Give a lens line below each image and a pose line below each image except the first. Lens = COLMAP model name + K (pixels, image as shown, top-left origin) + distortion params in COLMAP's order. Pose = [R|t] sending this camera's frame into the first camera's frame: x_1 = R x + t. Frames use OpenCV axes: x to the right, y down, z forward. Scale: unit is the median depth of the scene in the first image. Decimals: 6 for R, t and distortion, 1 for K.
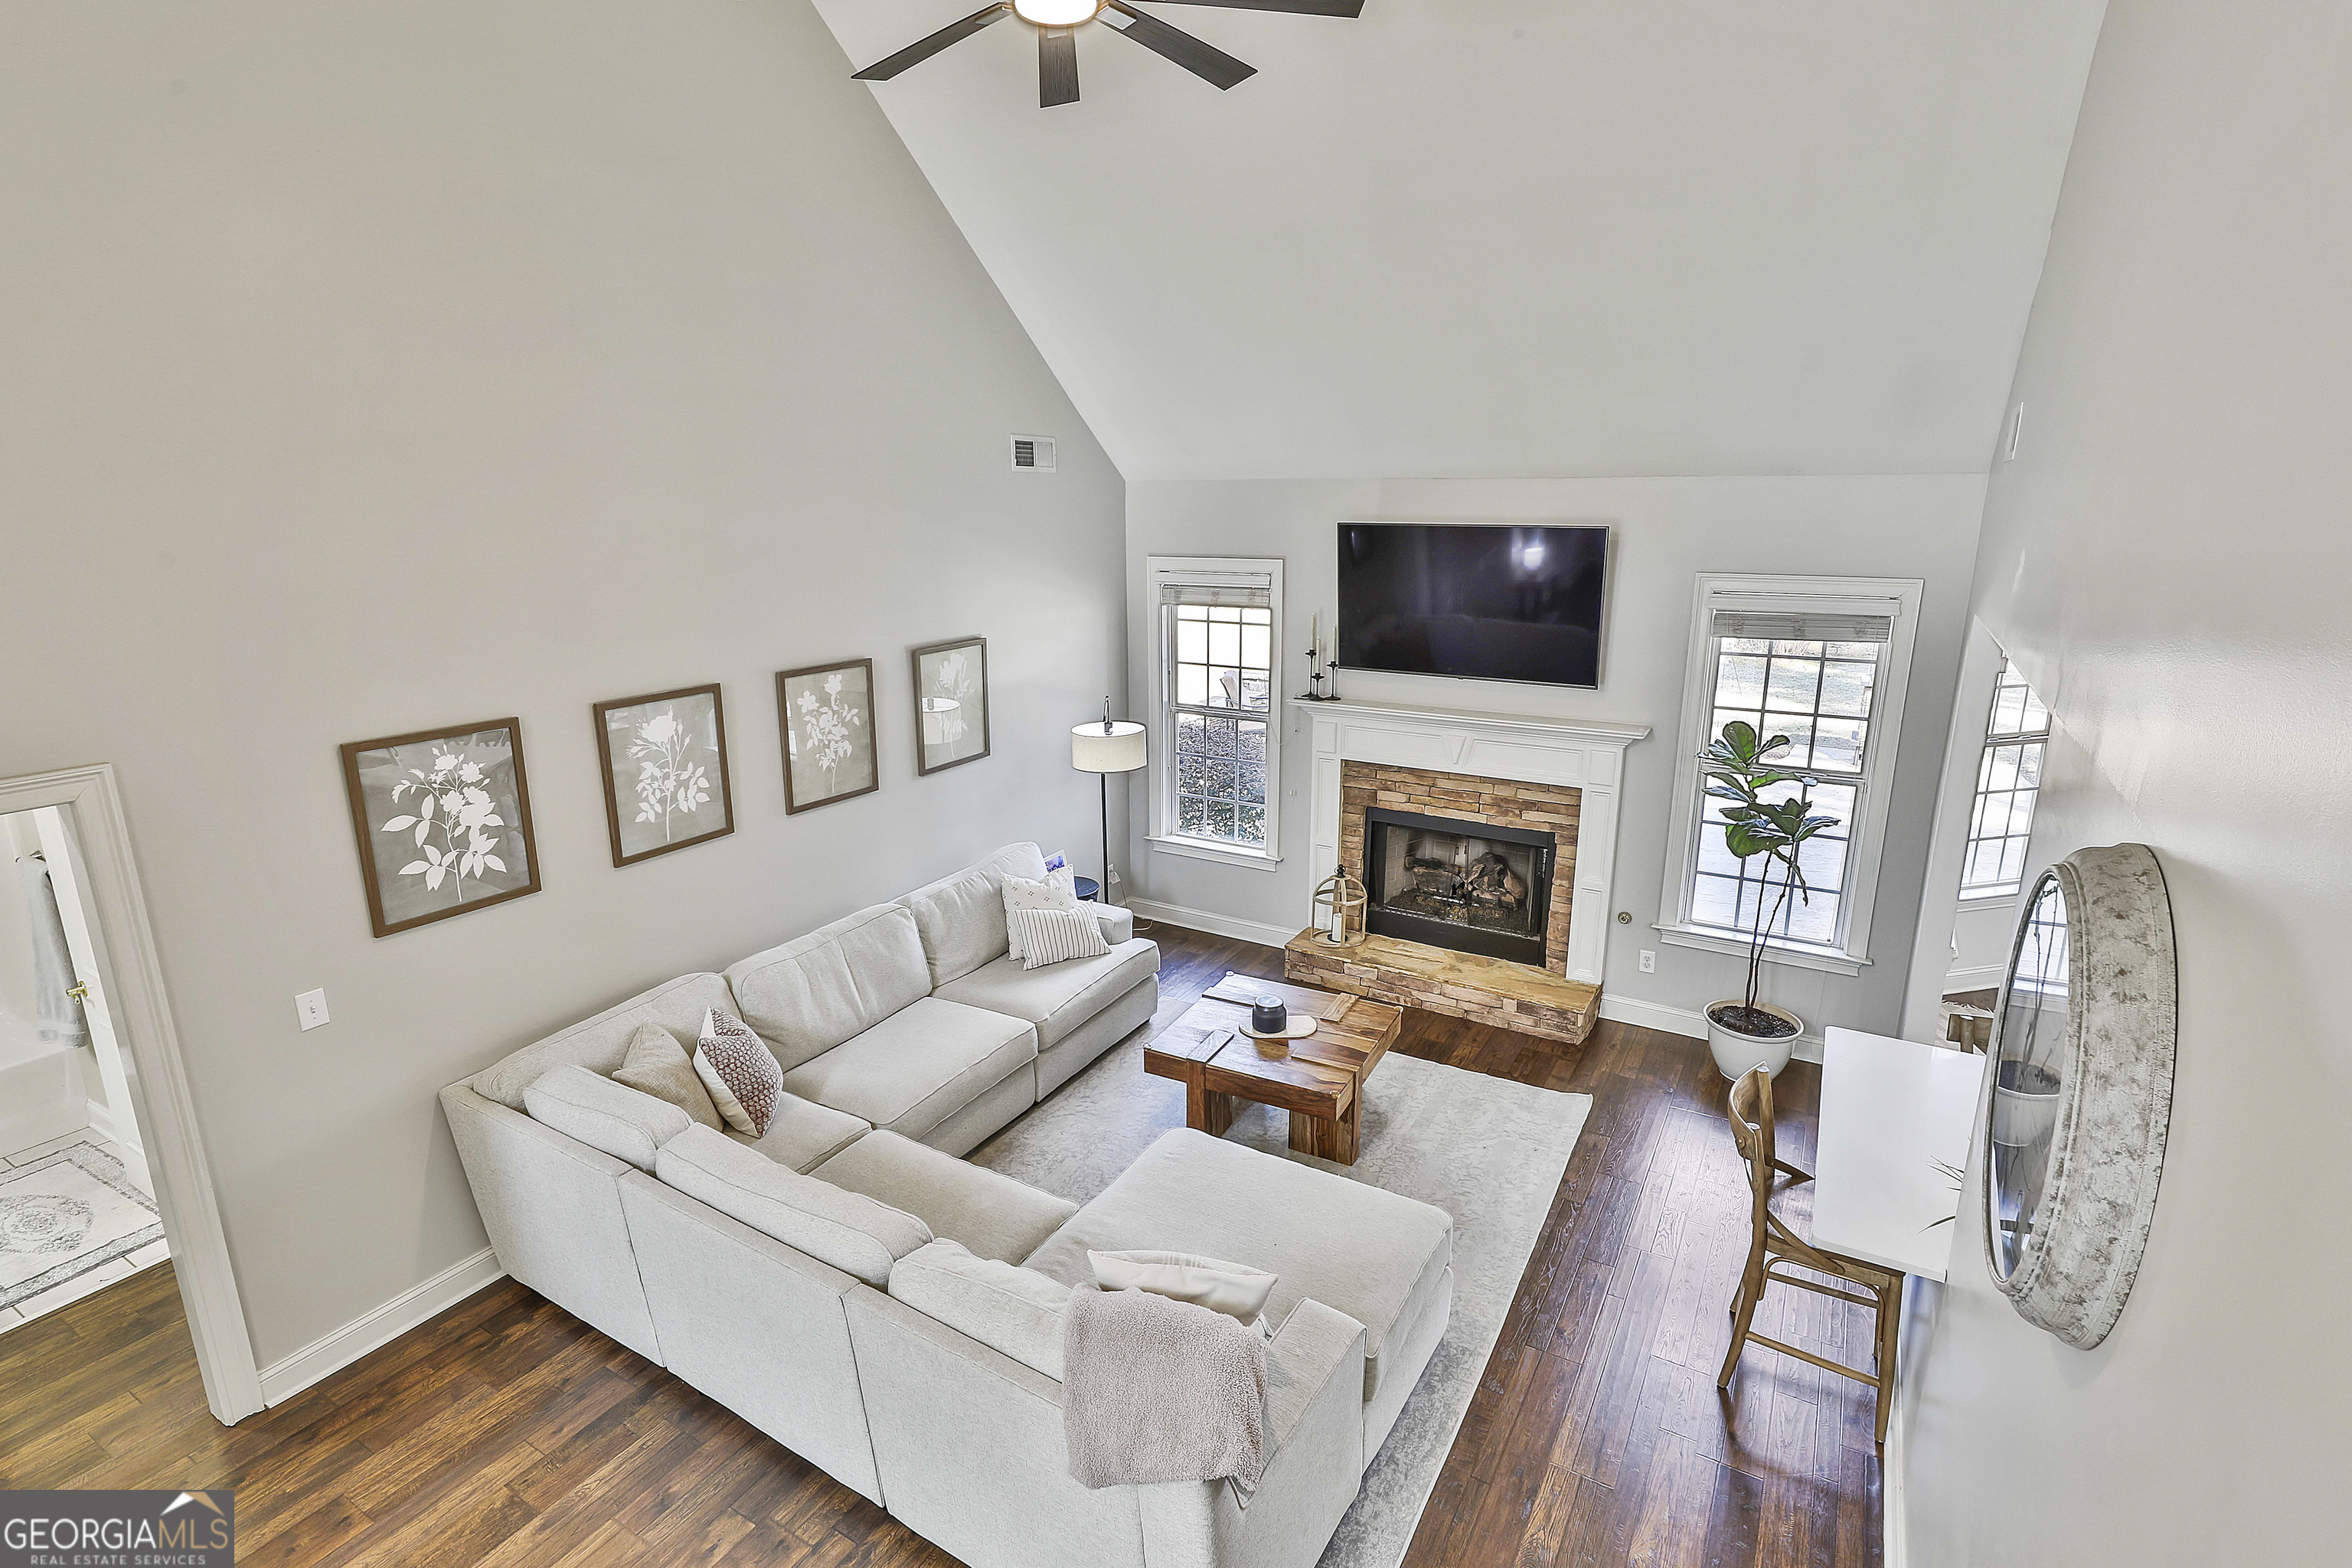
lens RADIAL K [[1128.0, 0, 1186.2], [0, 1128.0, 776.1], [0, 0, 1]] dist [-0.003820, 0.004959]
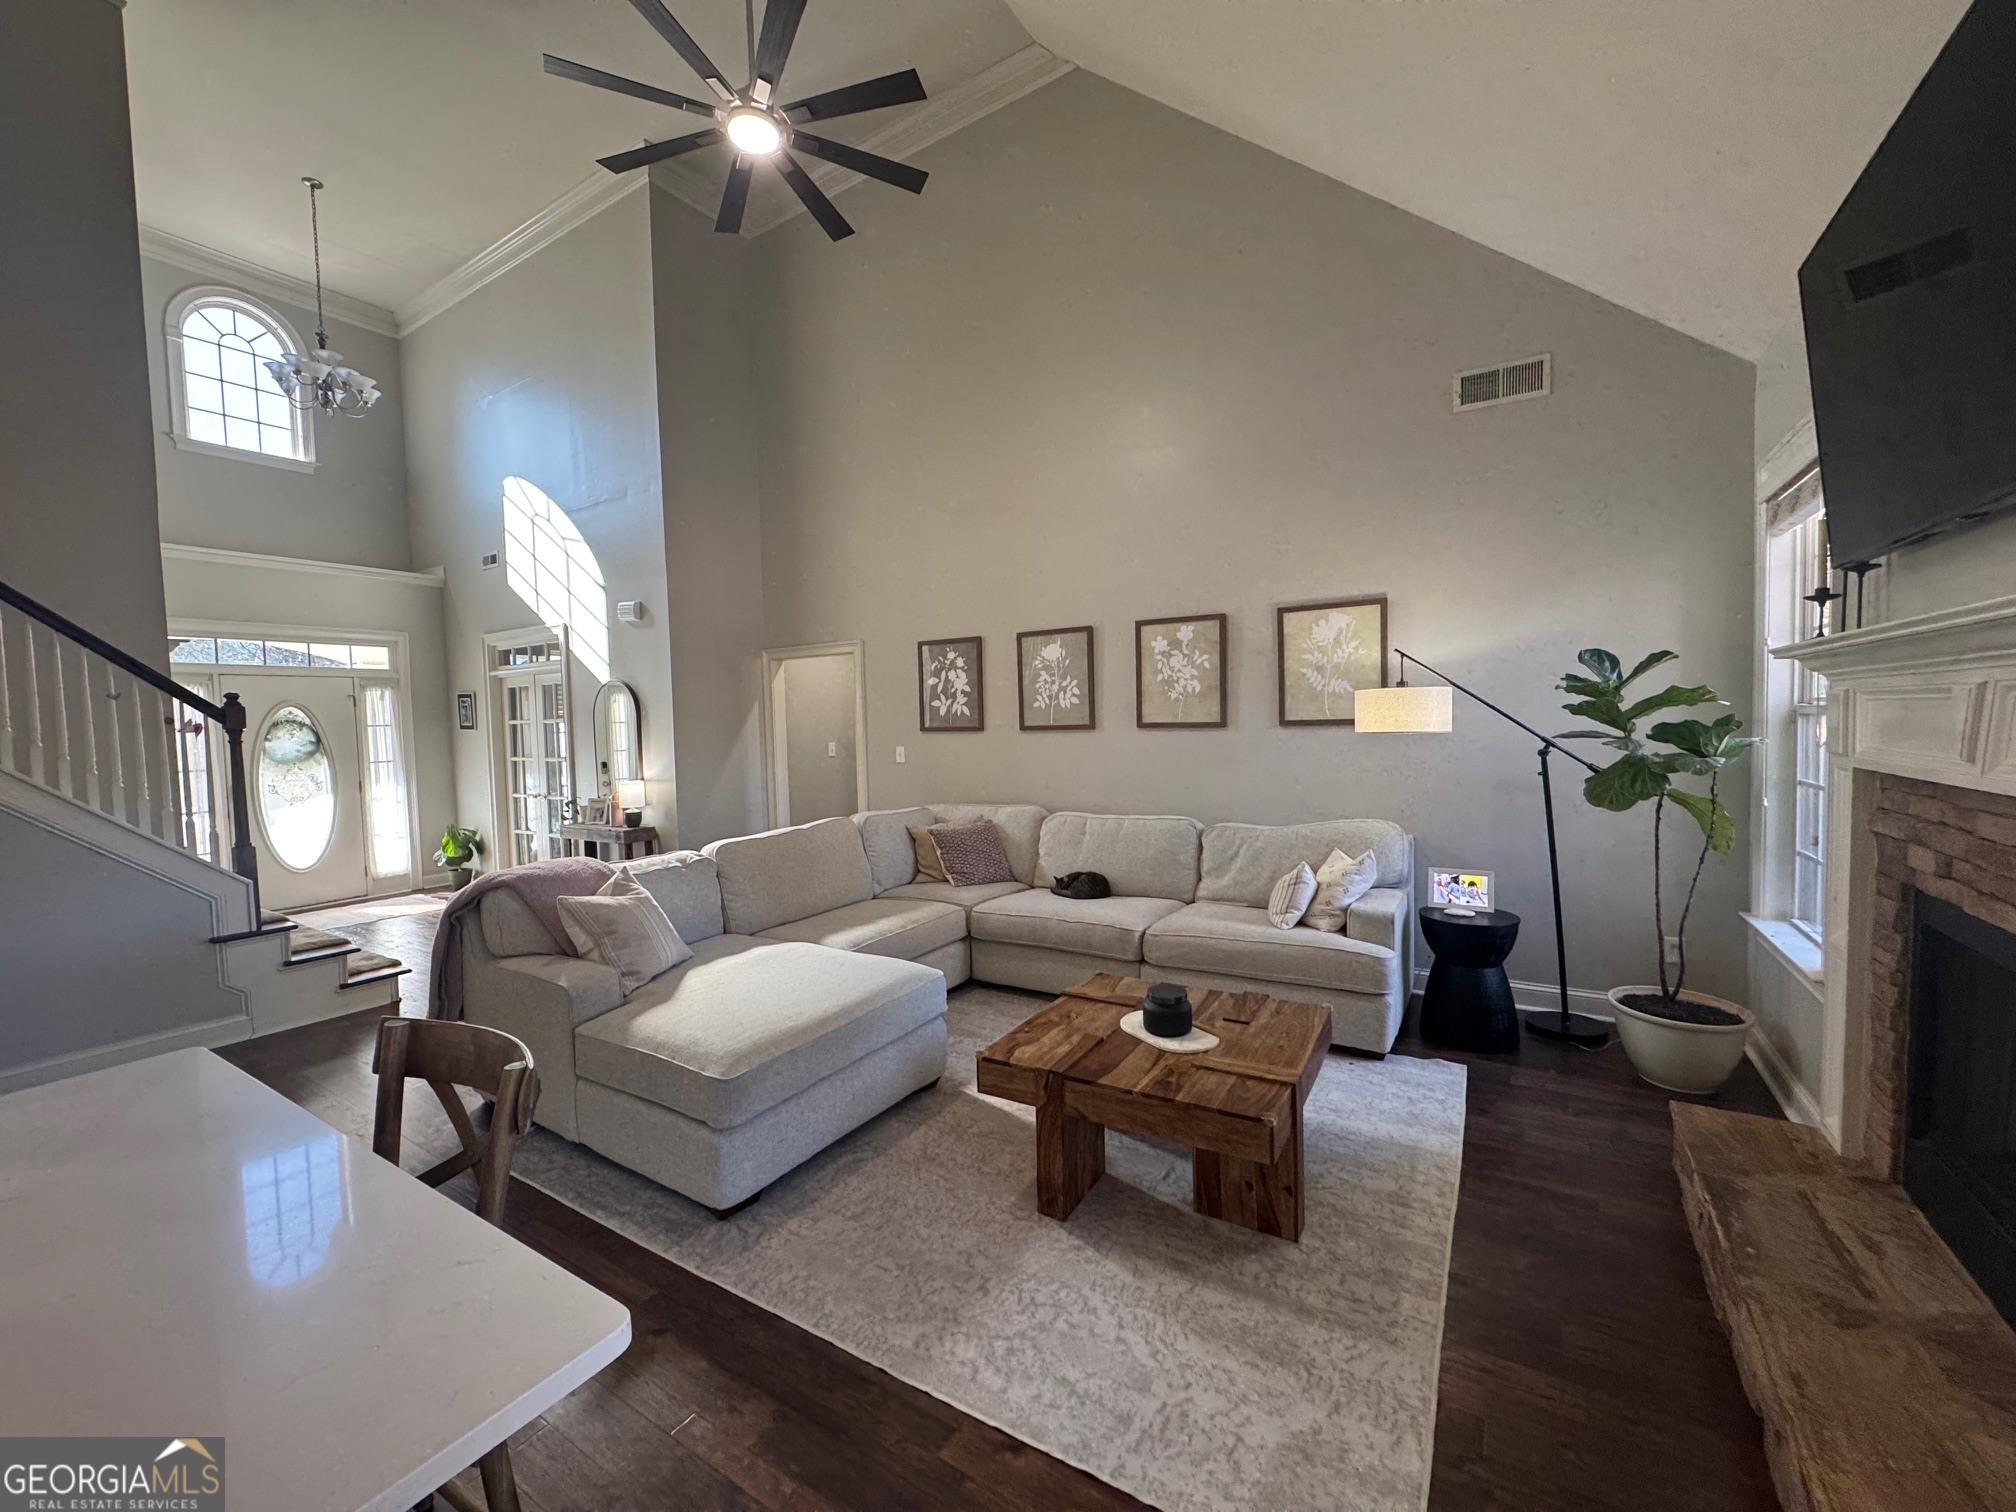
lens RADIAL K [[800.8, 0, 1001.5], [0, 800.8, 757.7], [0, 0, 1]] dist [-0.001153, -0.000117]
pose [[-0.036567, 0.047439, -0.998205, 0.695600], [-0.219112, 0.974186, 0.054324, 0.060021], [0.975014, 0.220705, -0.025229, 0.986304]]
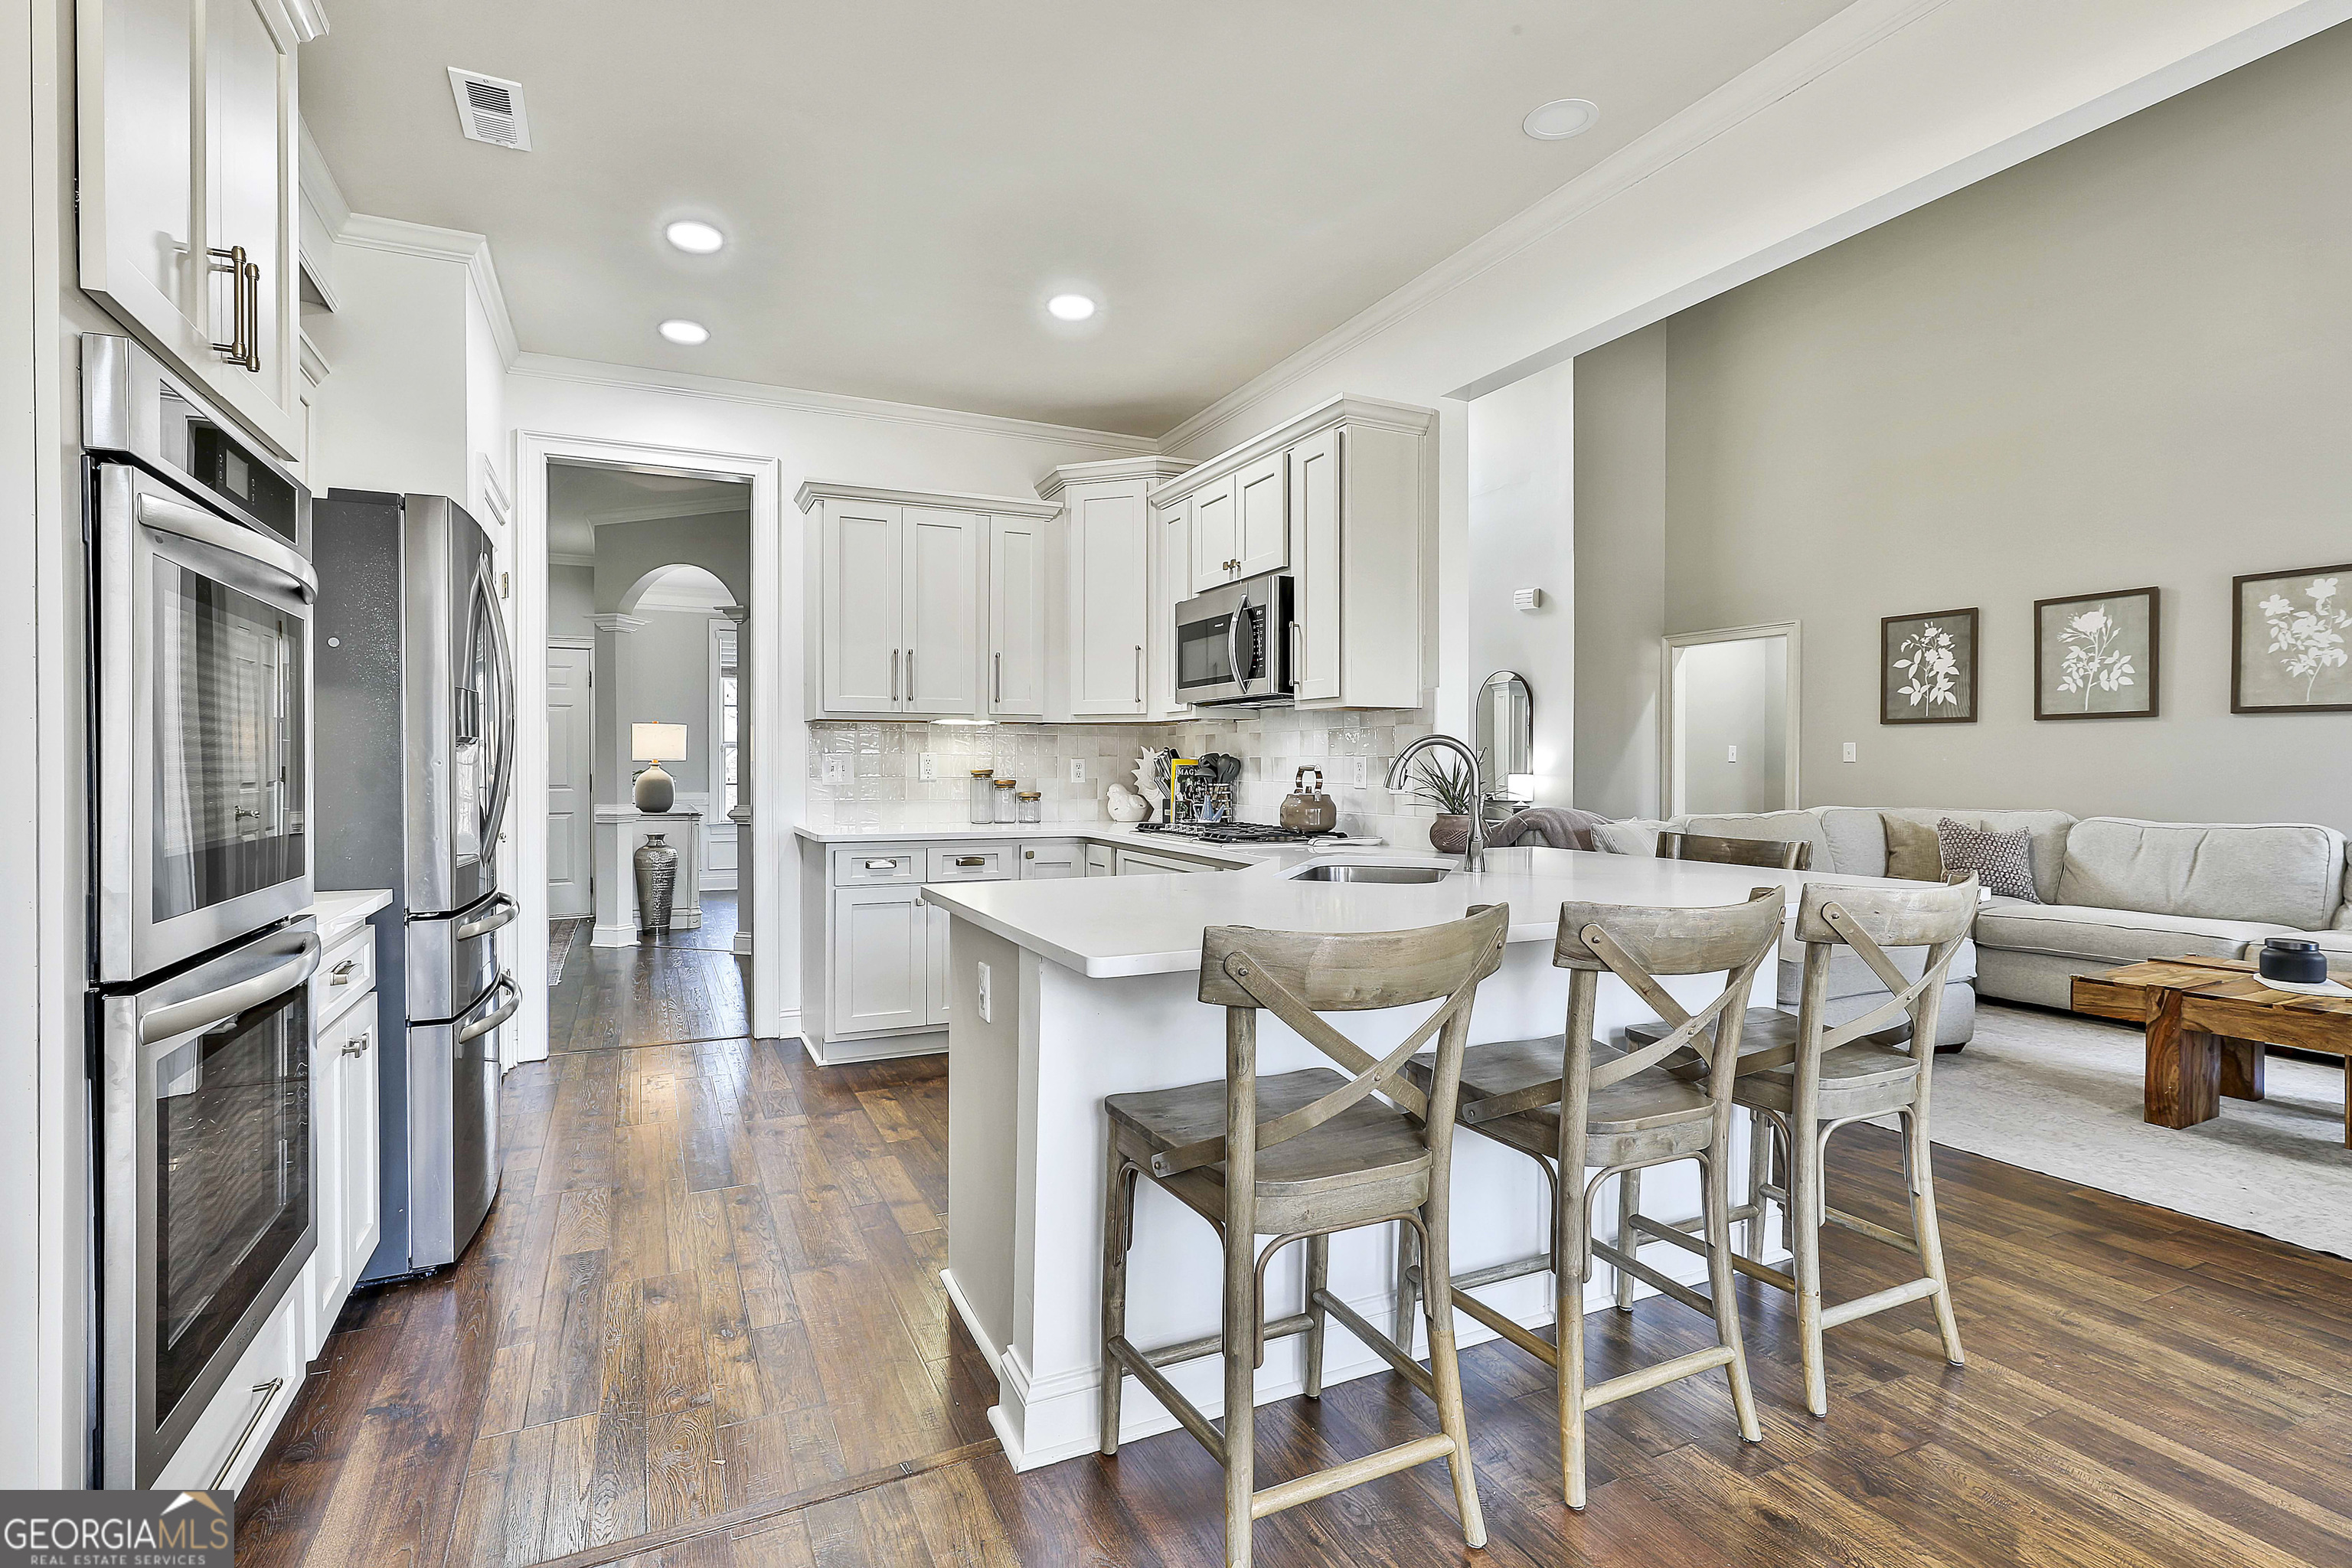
lens RADIAL K [[1128.0, 0, 1186.2], [0, 1128.0, 776.1], [0, 0, 1]] dist [-0.003820, 0.004959]
pose [[-0.542977, 0.012692, -0.839651, 1.216822], [-0.202247, 0.968477, 0.145426, 0.154610], [0.815029, 0.248780, -0.523294, 0.867796]]
